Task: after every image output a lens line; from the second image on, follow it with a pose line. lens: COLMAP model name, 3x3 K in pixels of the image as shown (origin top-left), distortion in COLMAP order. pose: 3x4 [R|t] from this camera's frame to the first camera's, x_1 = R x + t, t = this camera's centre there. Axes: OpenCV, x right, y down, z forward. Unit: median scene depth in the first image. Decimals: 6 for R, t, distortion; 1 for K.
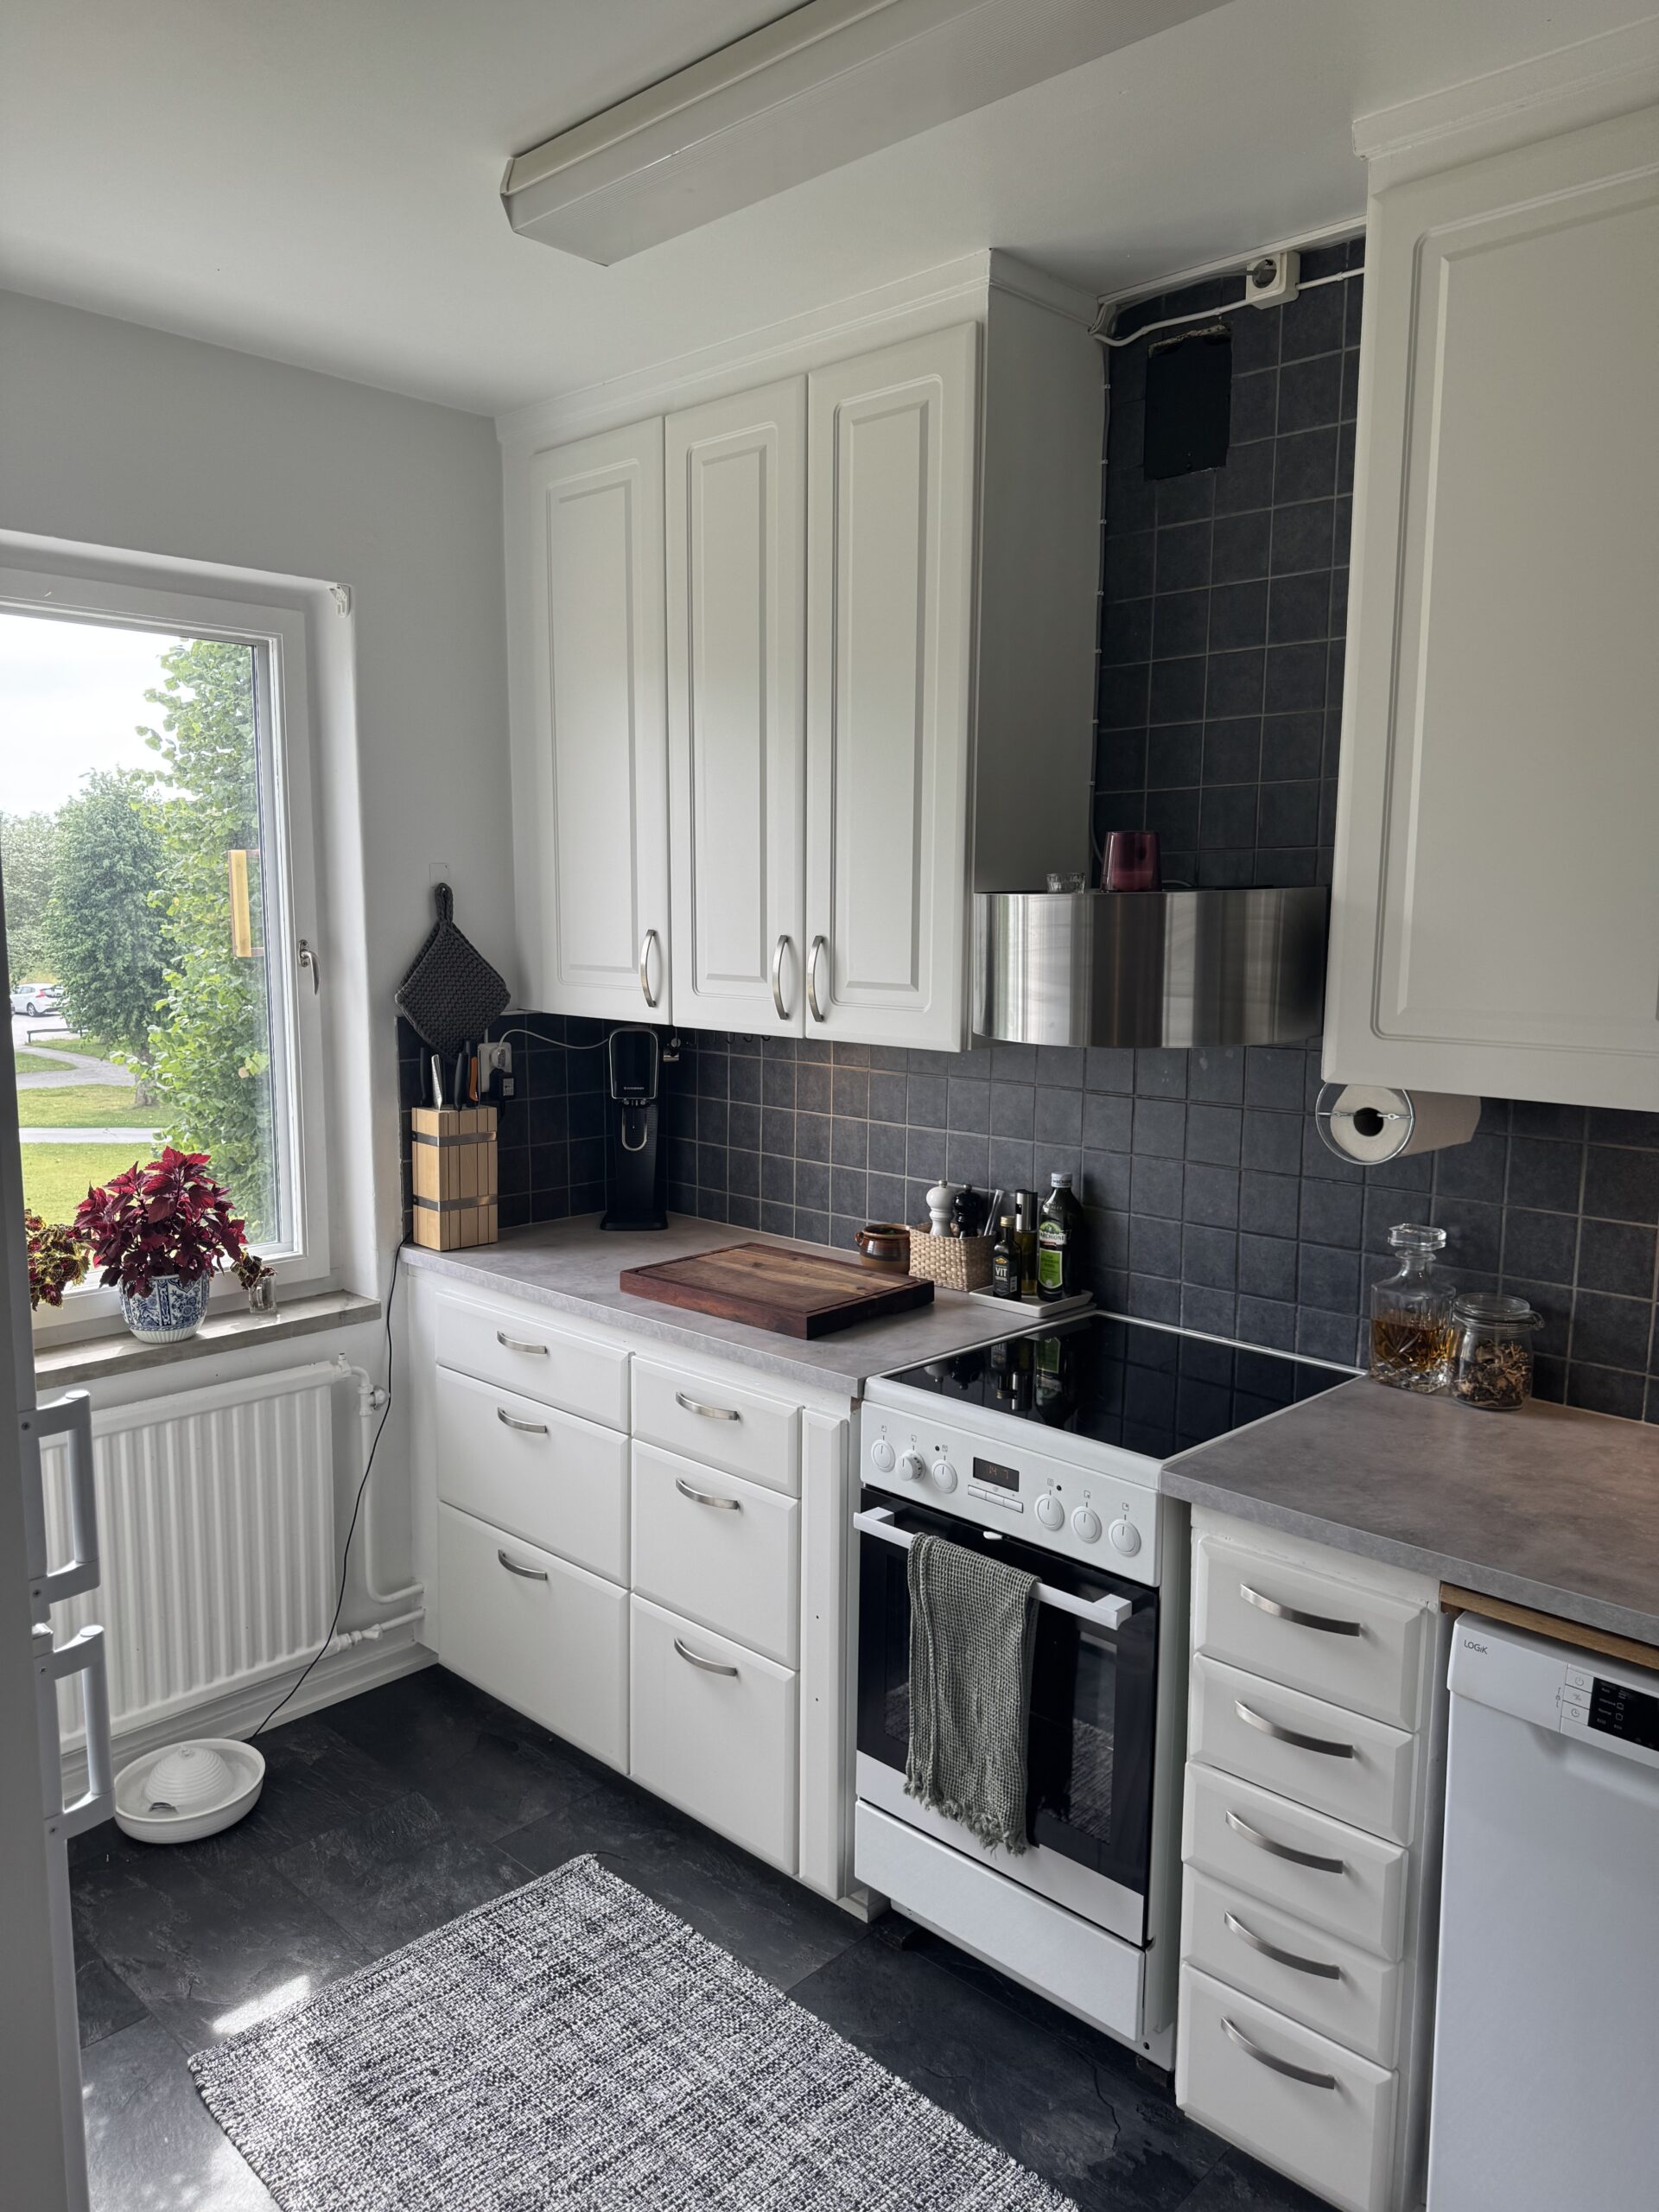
lens RADIAL K [[1540.2, 0, 833.5], [0, 1540.2, 1178.3], [0, 0, 1]] dist [-0.001561, 0.000513]
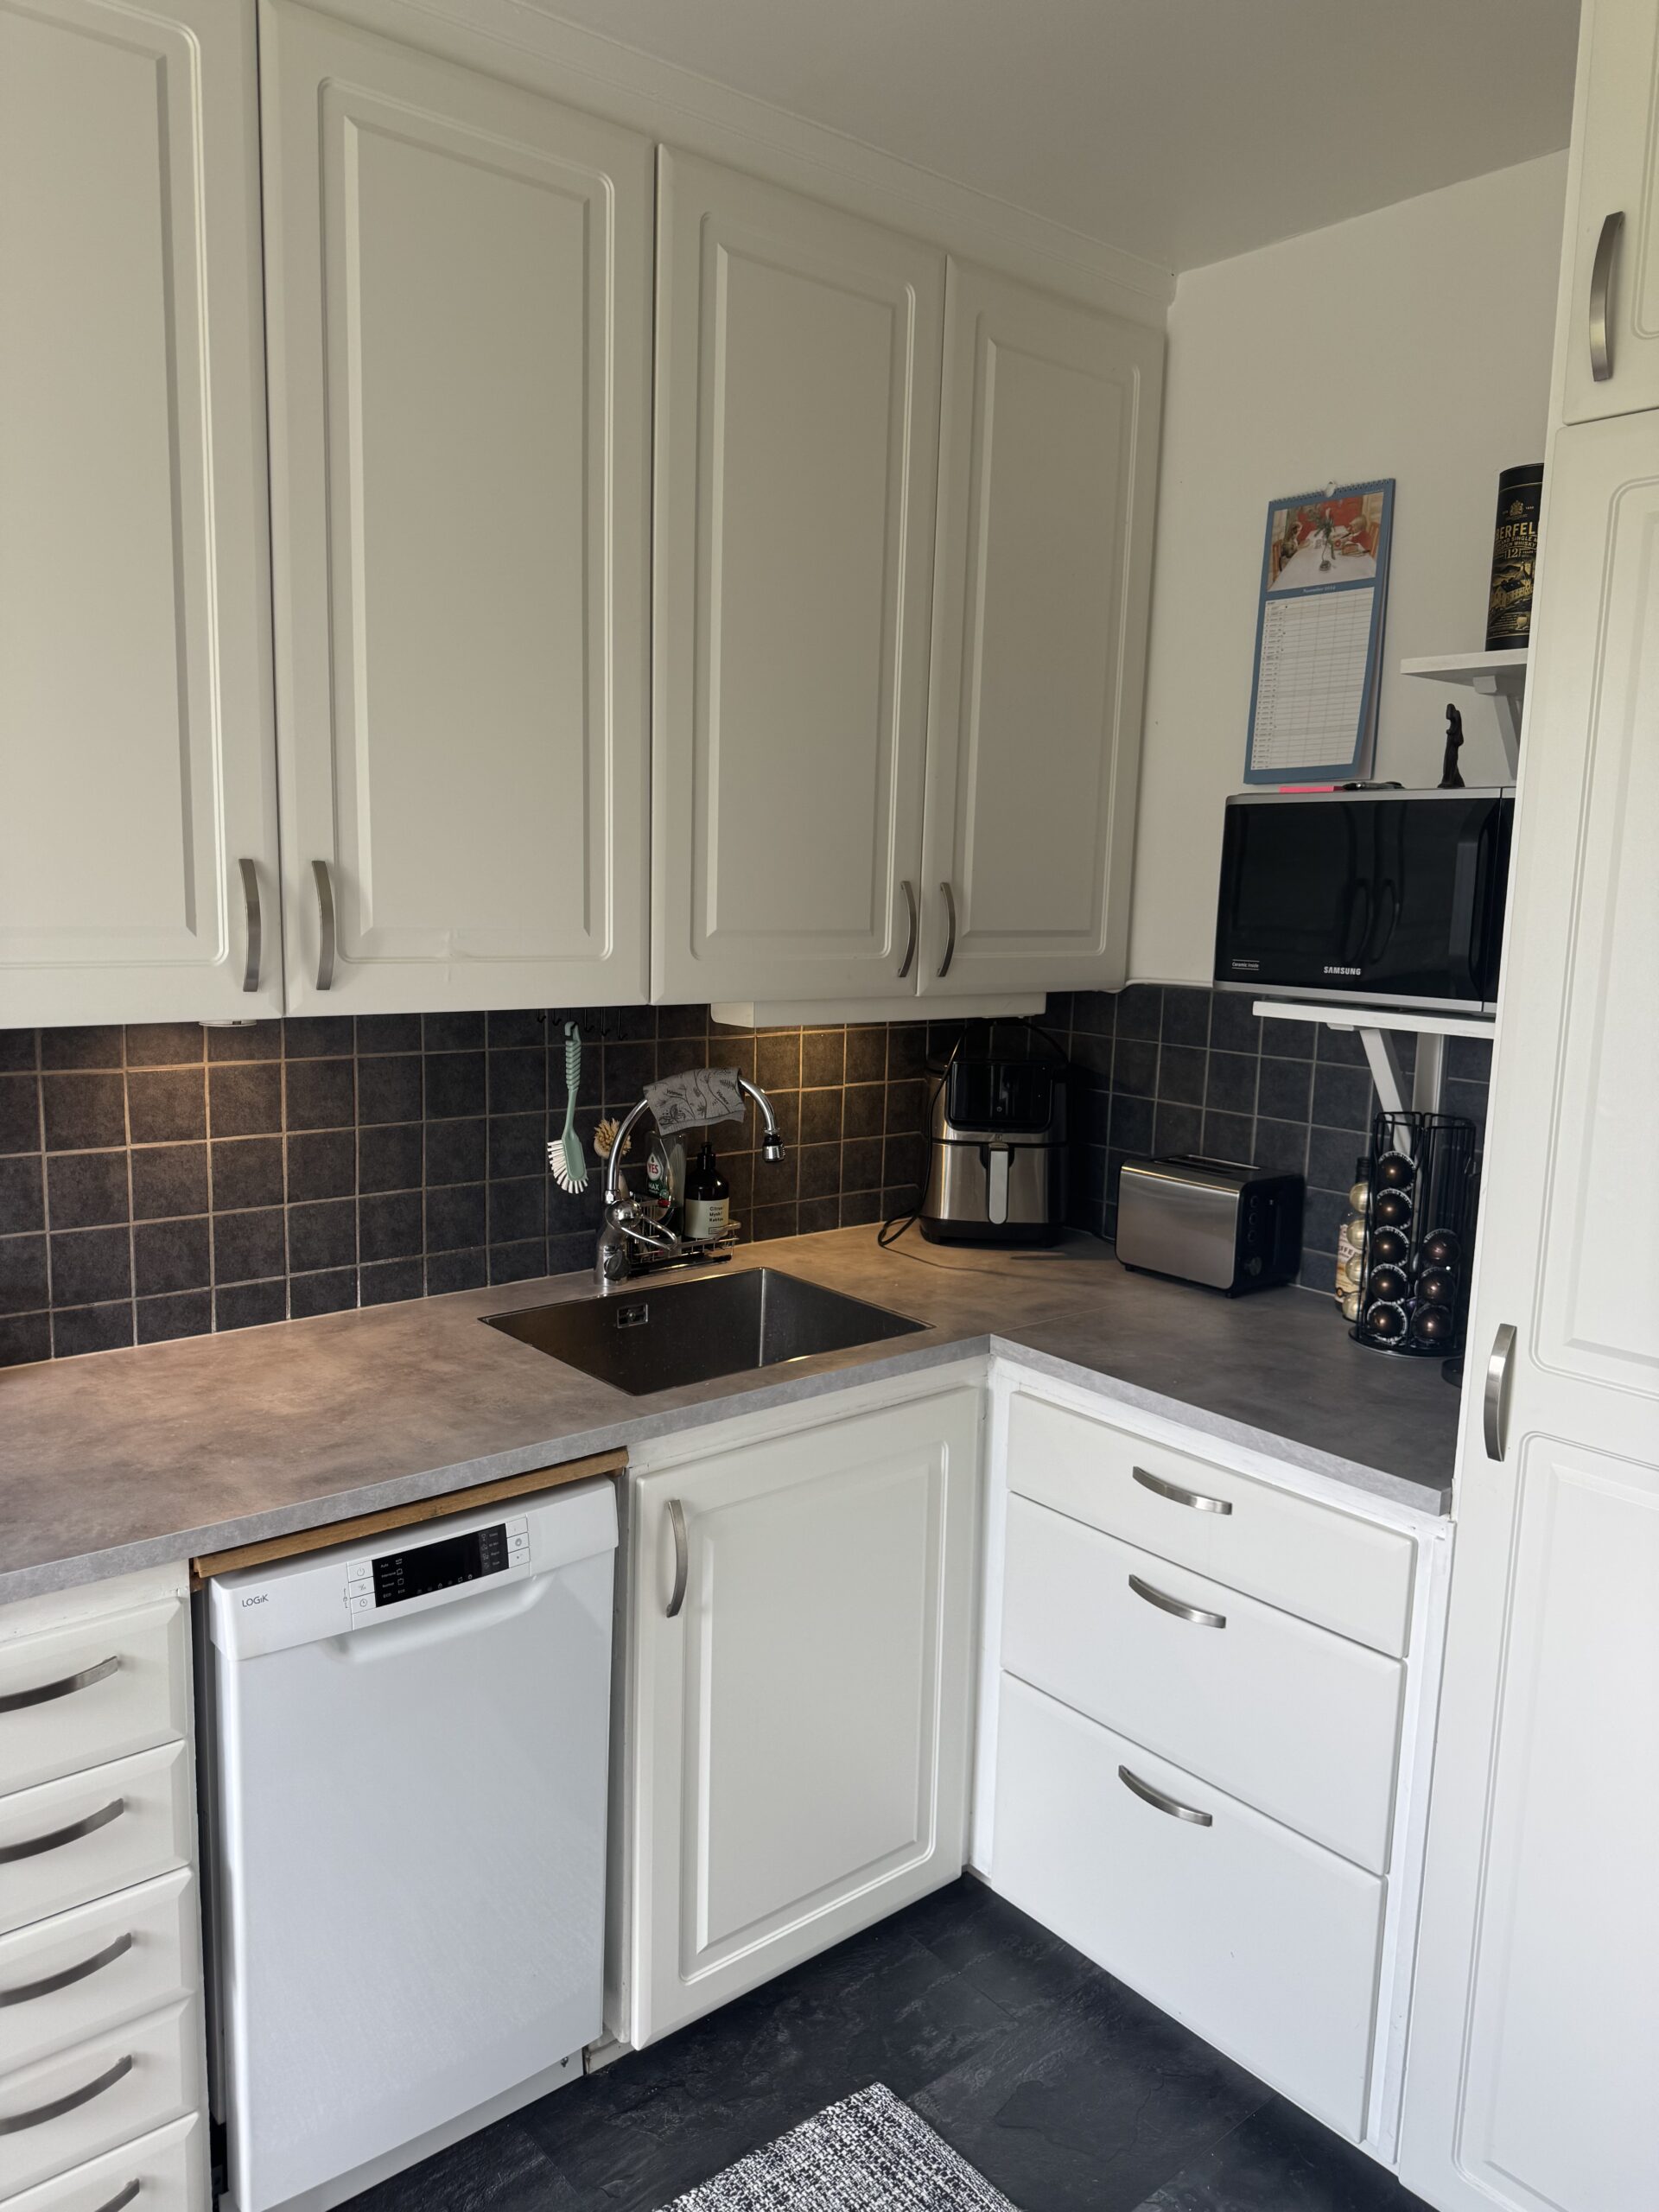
lens RADIAL K [[1614.2, 0, 829.5], [0, 1614.2, 1106.0], [0, 0, 1]] dist [-0.000599, -0.002267]
pose [[0.100220, -0.153835, 0.983001, -0.473718], [0.137856, 0.980593, 0.139403, -0.083914], [-0.985369, 0.121541, 0.119483, 0.485039]]
